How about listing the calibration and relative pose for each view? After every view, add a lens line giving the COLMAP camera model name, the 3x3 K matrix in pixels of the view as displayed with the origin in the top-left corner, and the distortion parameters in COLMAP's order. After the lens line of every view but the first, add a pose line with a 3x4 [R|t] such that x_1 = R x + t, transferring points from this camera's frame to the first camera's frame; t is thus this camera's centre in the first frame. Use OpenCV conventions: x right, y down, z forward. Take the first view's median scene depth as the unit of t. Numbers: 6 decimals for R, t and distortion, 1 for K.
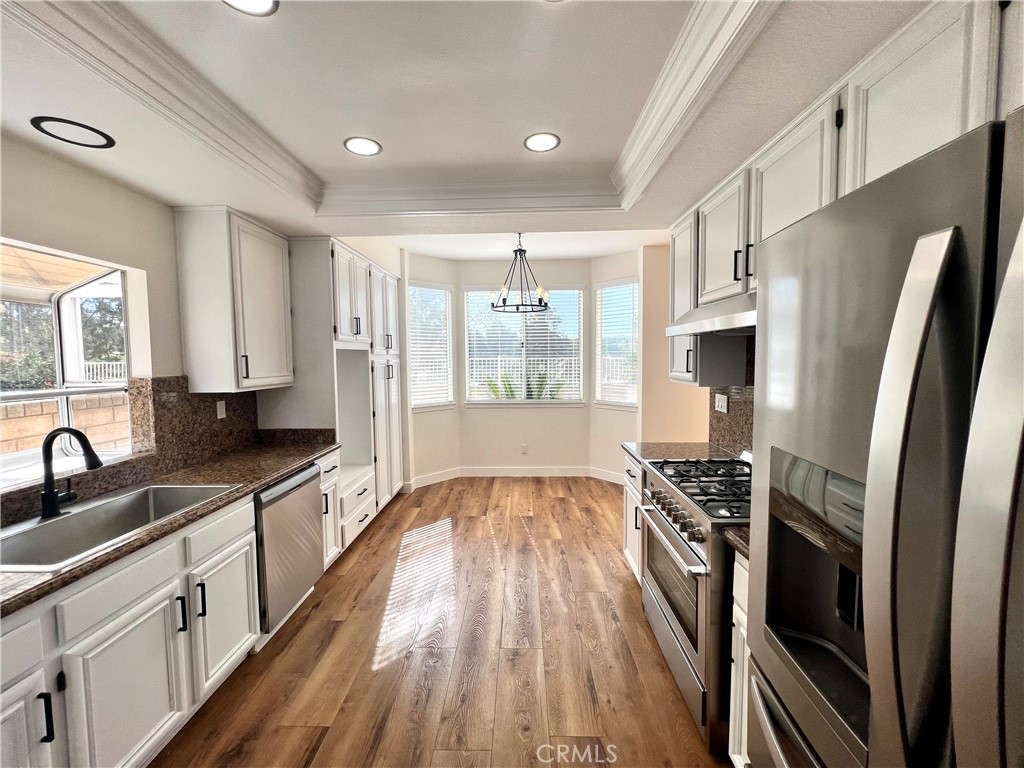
lens RADIAL K [[407.3, 0, 512.4], [0, 407.3, 377.8], [0, 0, 1]] dist [-0.001153, 0.000161]
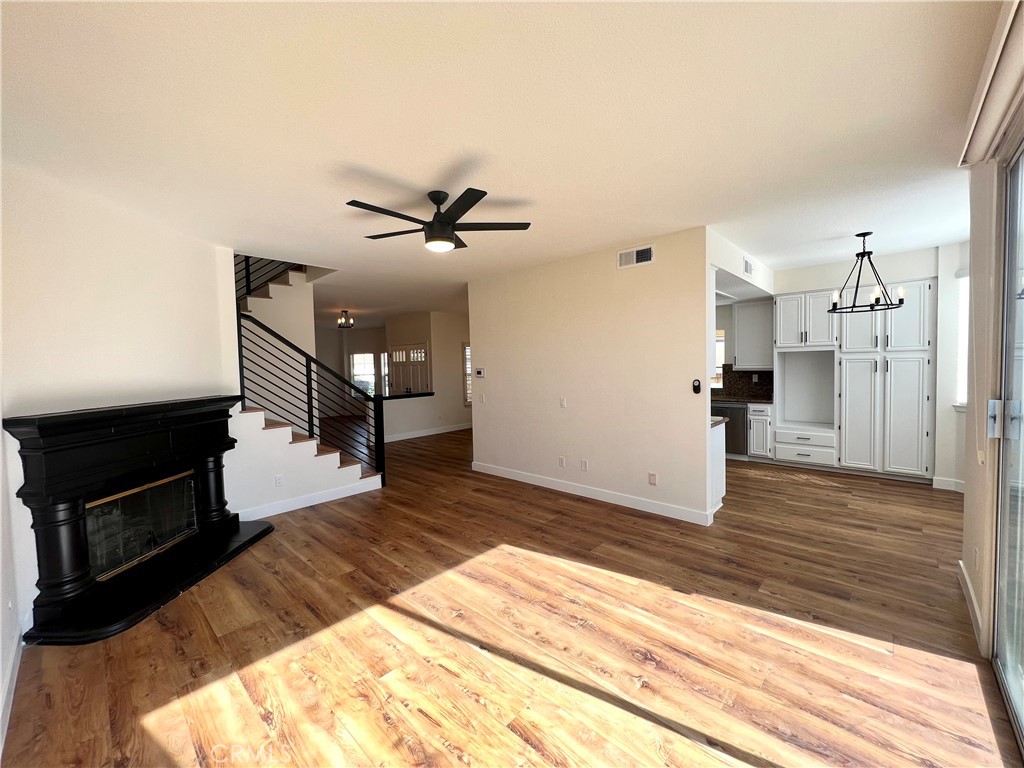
lens RADIAL K [[407.3, 0, 508.4], [0, 407.3, 386.1], [0, 0, 1]] dist [-0.001153, 0.000161]
pose [[-0.667566, 0.066950, -0.741535, 2.285153], [-0.008414, 0.995207, 0.097427, -0.109504], [0.744503, 0.071278, -0.663803, 1.673697]]
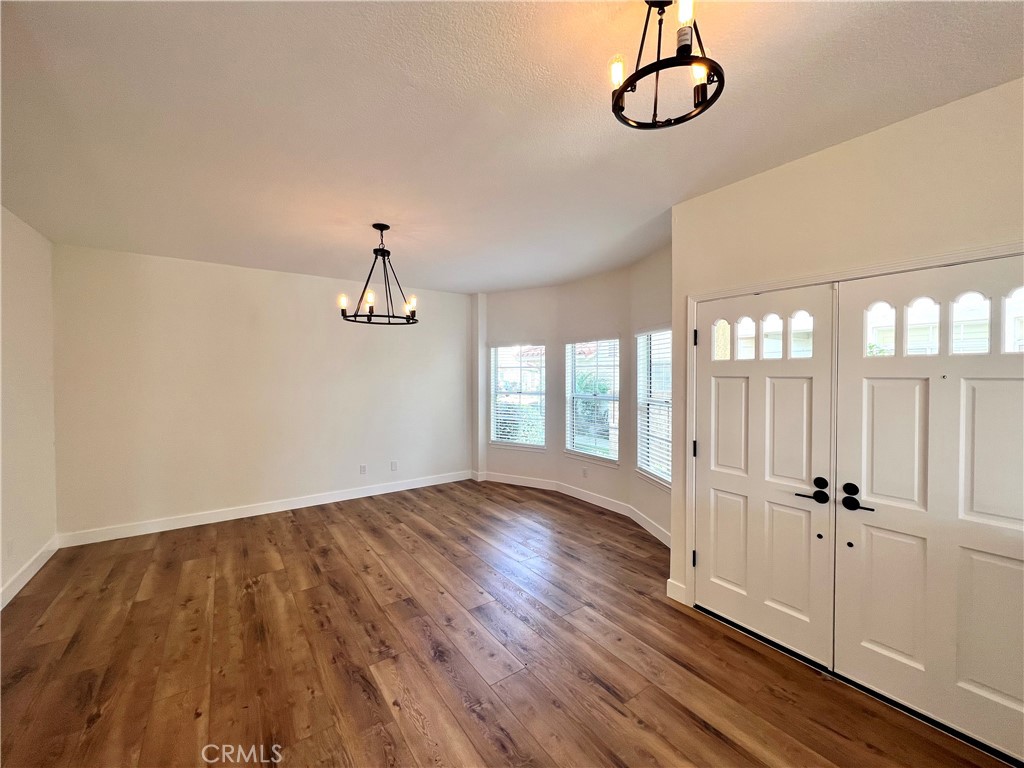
lens RADIAL K [[407.3, 0, 512.7], [0, 407.3, 383.0], [0, 0, 1]] dist [-0.001153, 0.000161]
pose [[-0.800811, 0.023549, -0.598454, 1.021779], [-0.024141, 0.997145, 0.071541, 0.057036], [0.598431, 0.071738, -0.797957, -1.482831]]
